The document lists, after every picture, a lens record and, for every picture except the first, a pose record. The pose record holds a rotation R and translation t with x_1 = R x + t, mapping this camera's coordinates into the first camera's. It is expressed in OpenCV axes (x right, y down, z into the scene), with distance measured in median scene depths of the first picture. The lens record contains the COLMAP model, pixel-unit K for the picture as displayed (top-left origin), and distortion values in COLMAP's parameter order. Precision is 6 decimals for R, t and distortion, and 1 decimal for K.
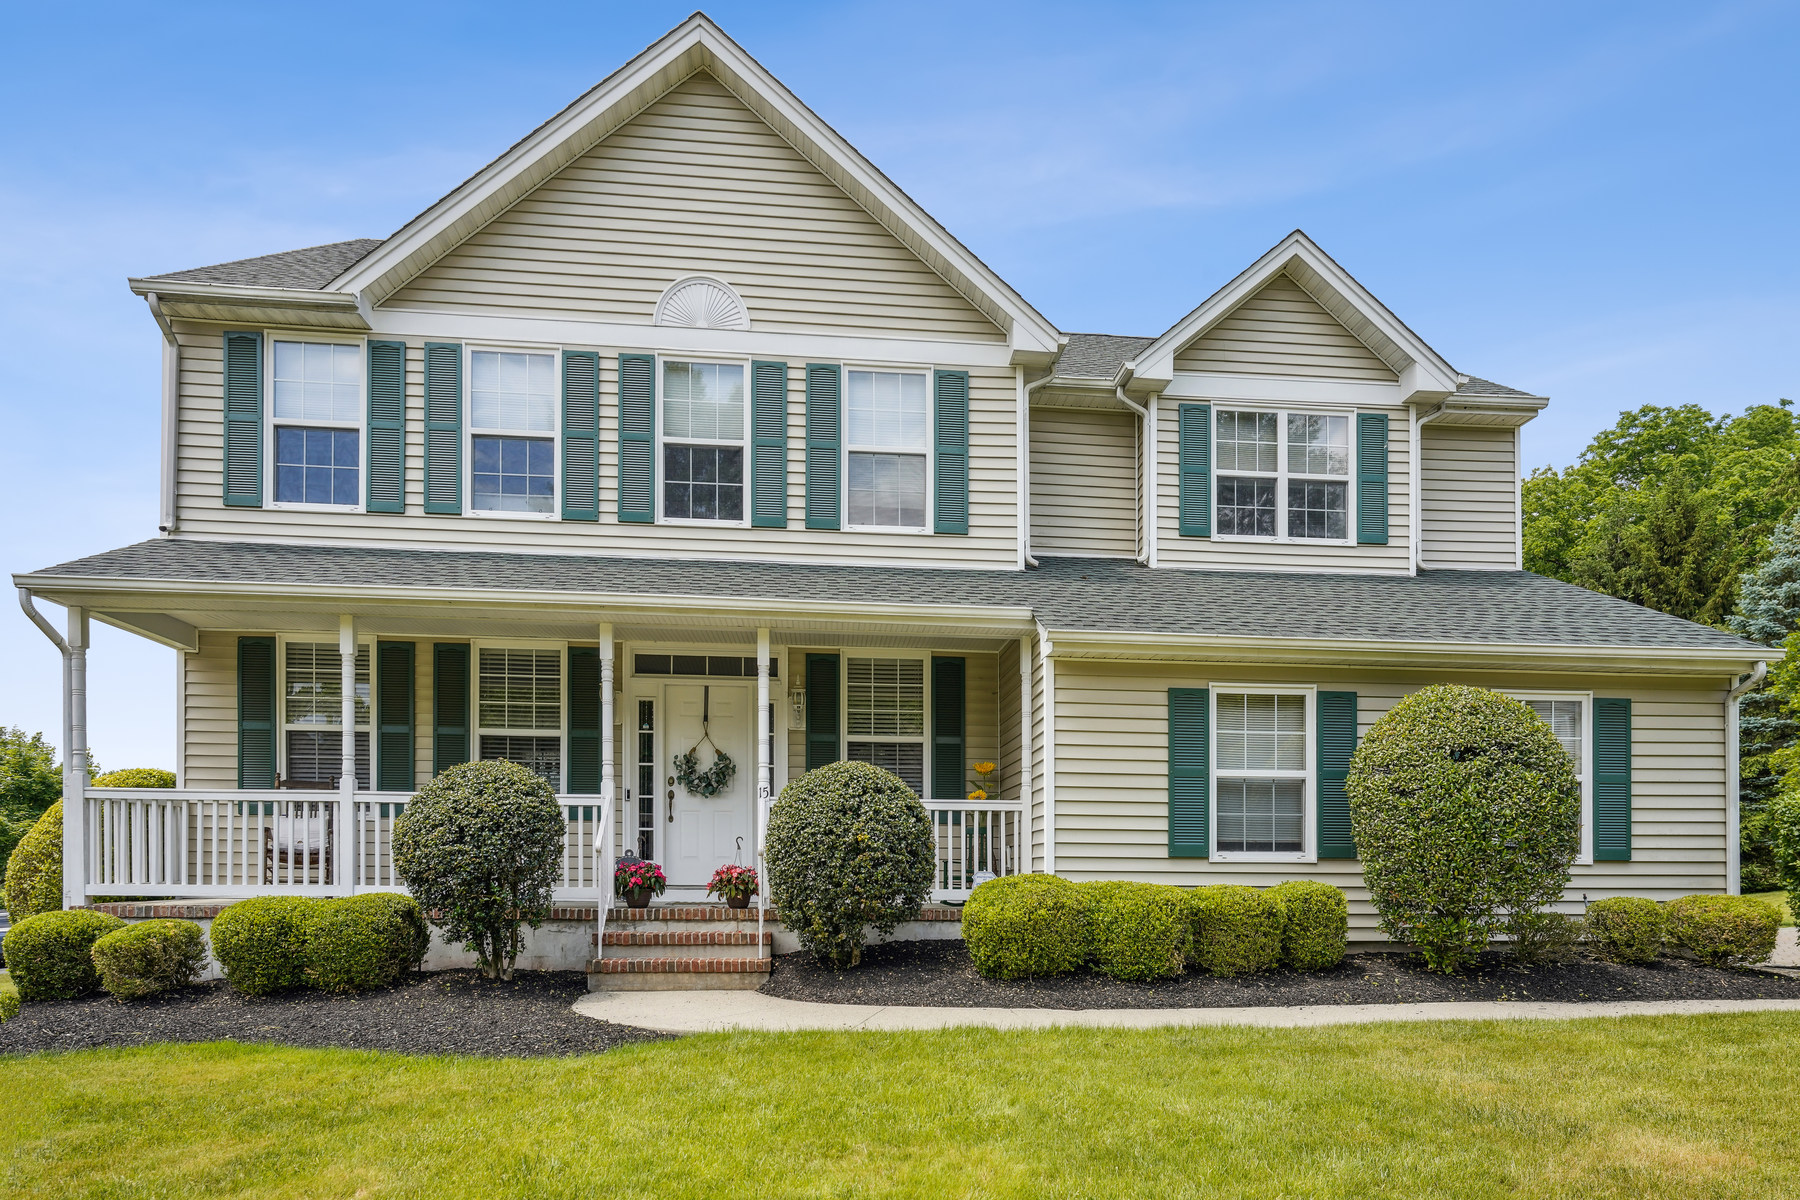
lens RADIAL K [[1004.4, 0, 900.0], [0, 1004.4, 600.0], [0, 0, 1]] dist [-0.014014, 0.001457]
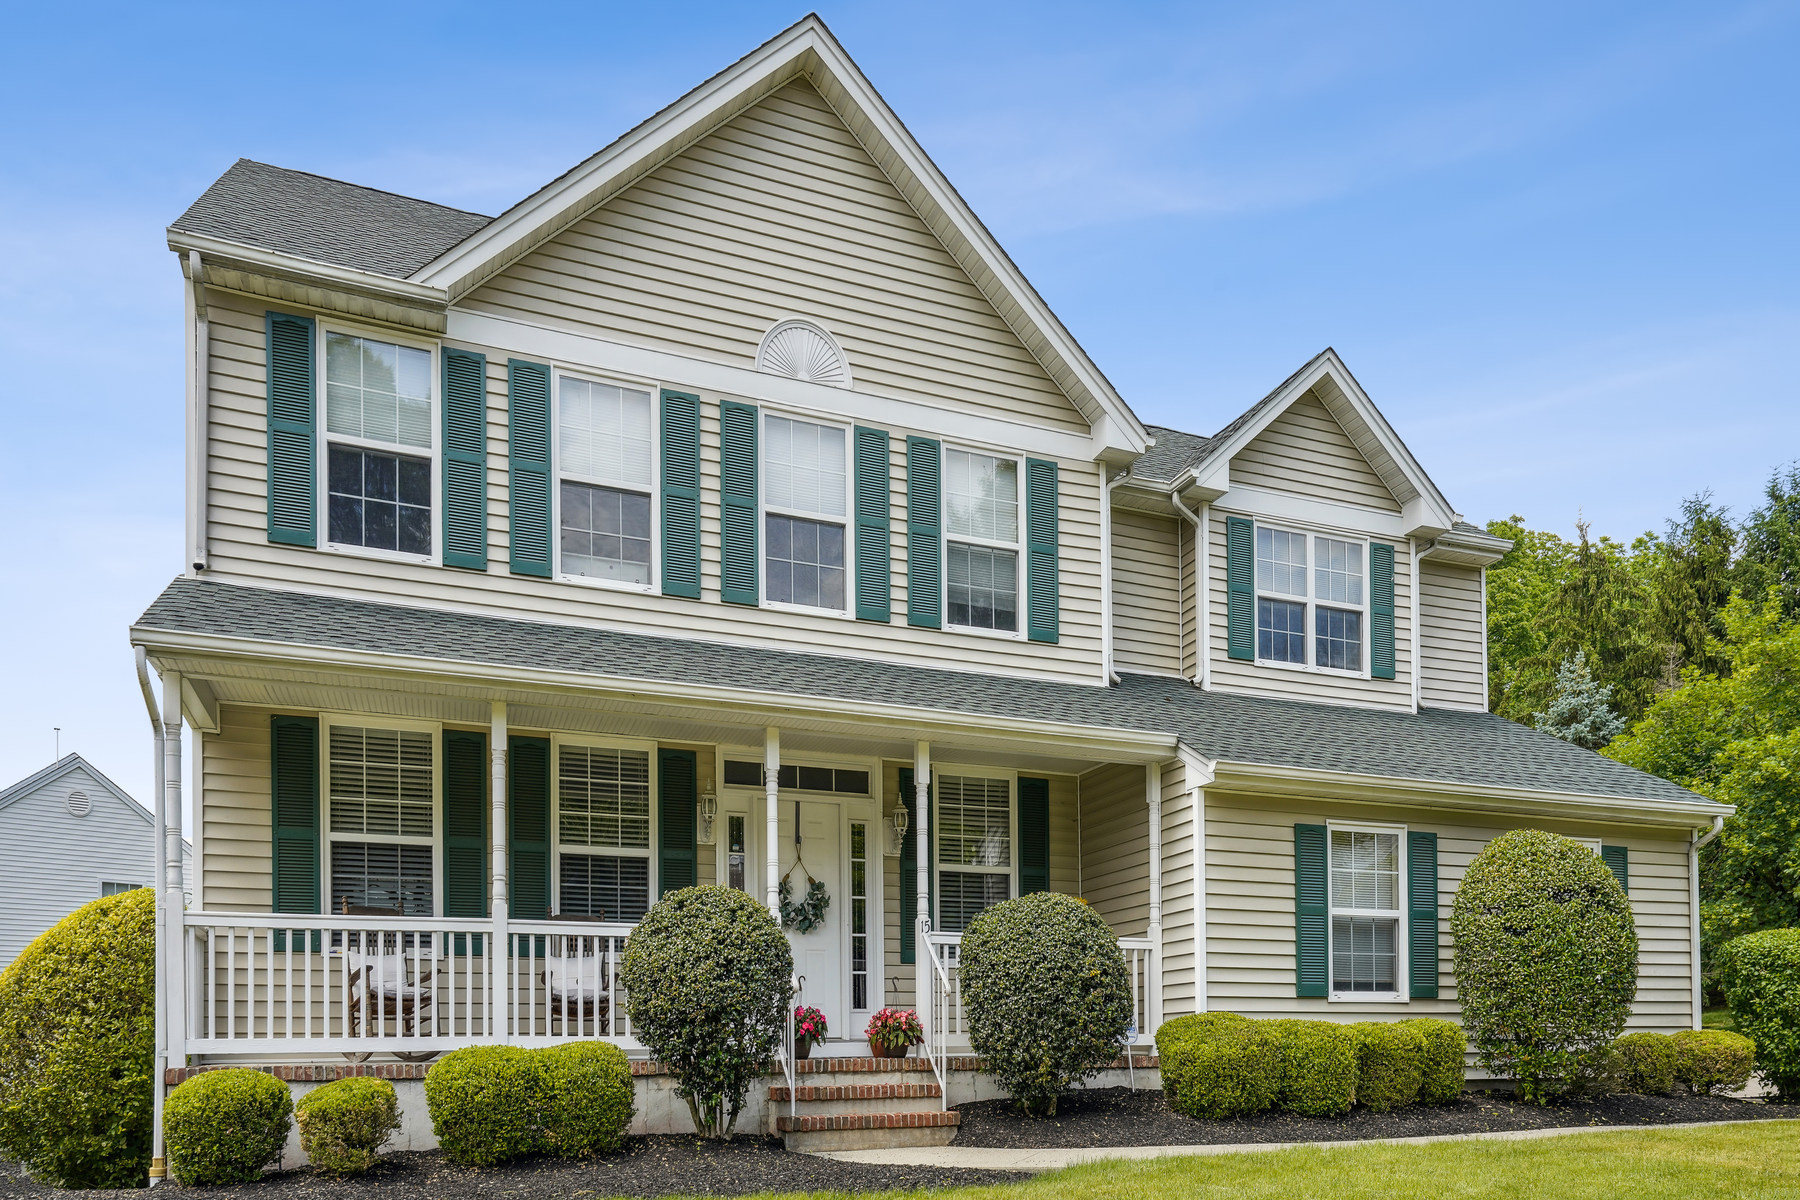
lens RADIAL K [[1429.6, 0, 900.0], [0, 1429.6, 600.0], [0, 0, 1]] dist [0.000483, -0.006195]
pose [[0.935470, 0.086944, 0.342544, -0.568642], [-0.068773, 0.995521, -0.064866, -0.012126], [-0.346650, 0.037123, 0.937260, -0.179638]]
